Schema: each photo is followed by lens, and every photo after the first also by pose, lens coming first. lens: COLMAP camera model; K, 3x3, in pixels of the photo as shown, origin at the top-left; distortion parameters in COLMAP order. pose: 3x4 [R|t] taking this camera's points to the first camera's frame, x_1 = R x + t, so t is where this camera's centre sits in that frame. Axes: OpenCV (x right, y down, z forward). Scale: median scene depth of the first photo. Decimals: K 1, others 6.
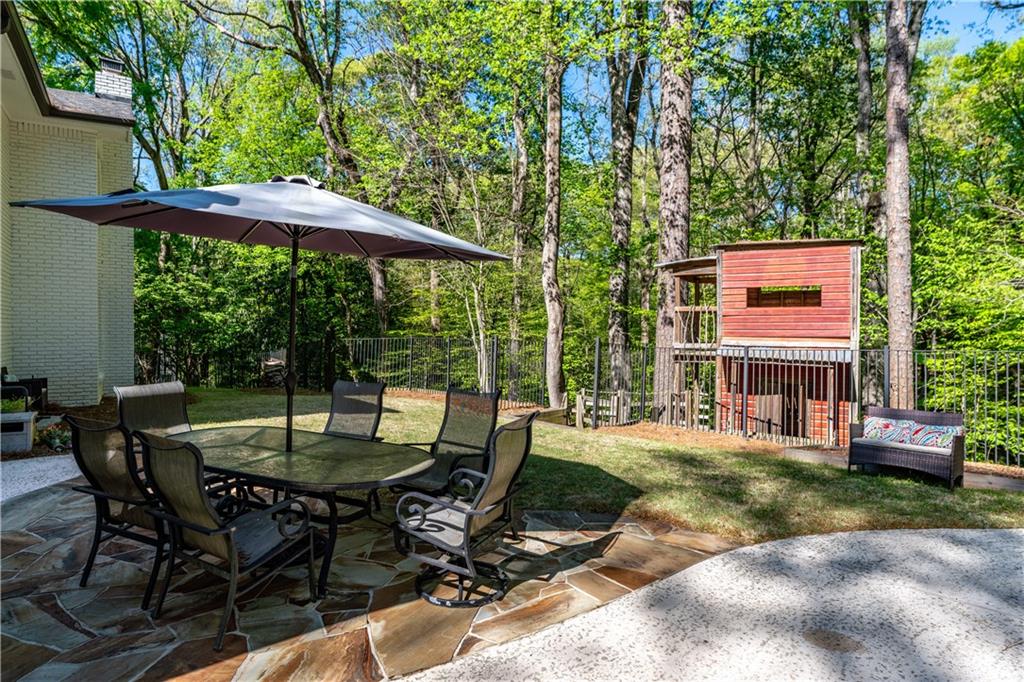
lens RADIAL K [[580.3, 0, 512.0], [0, 580.3, 341.0], [0, 0, 1]] dist [-0.000684, -0.000112]
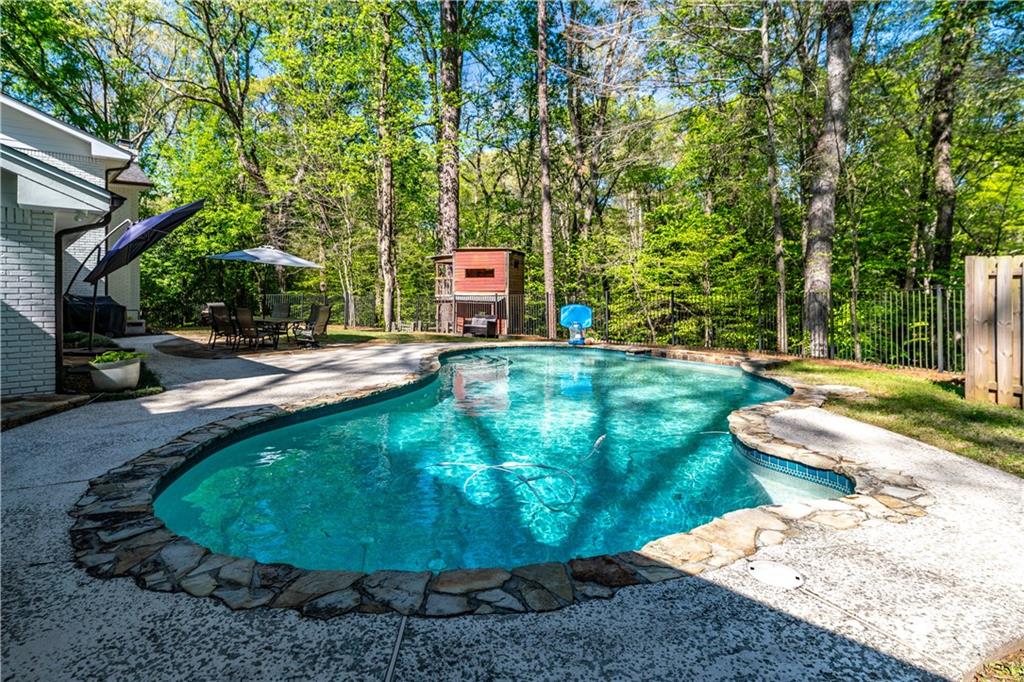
lens RADIAL K [[505.7, 0, 514.0], [0, 505.7, 289.8], [0, 0, 1]] dist [0.000999, 0.000260]
pose [[0.976548, -0.002697, 0.215285, 0.106030], [0.008421, 0.999635, -0.025676, 0.023276], [-0.215137, 0.026886, 0.976214, -0.545896]]
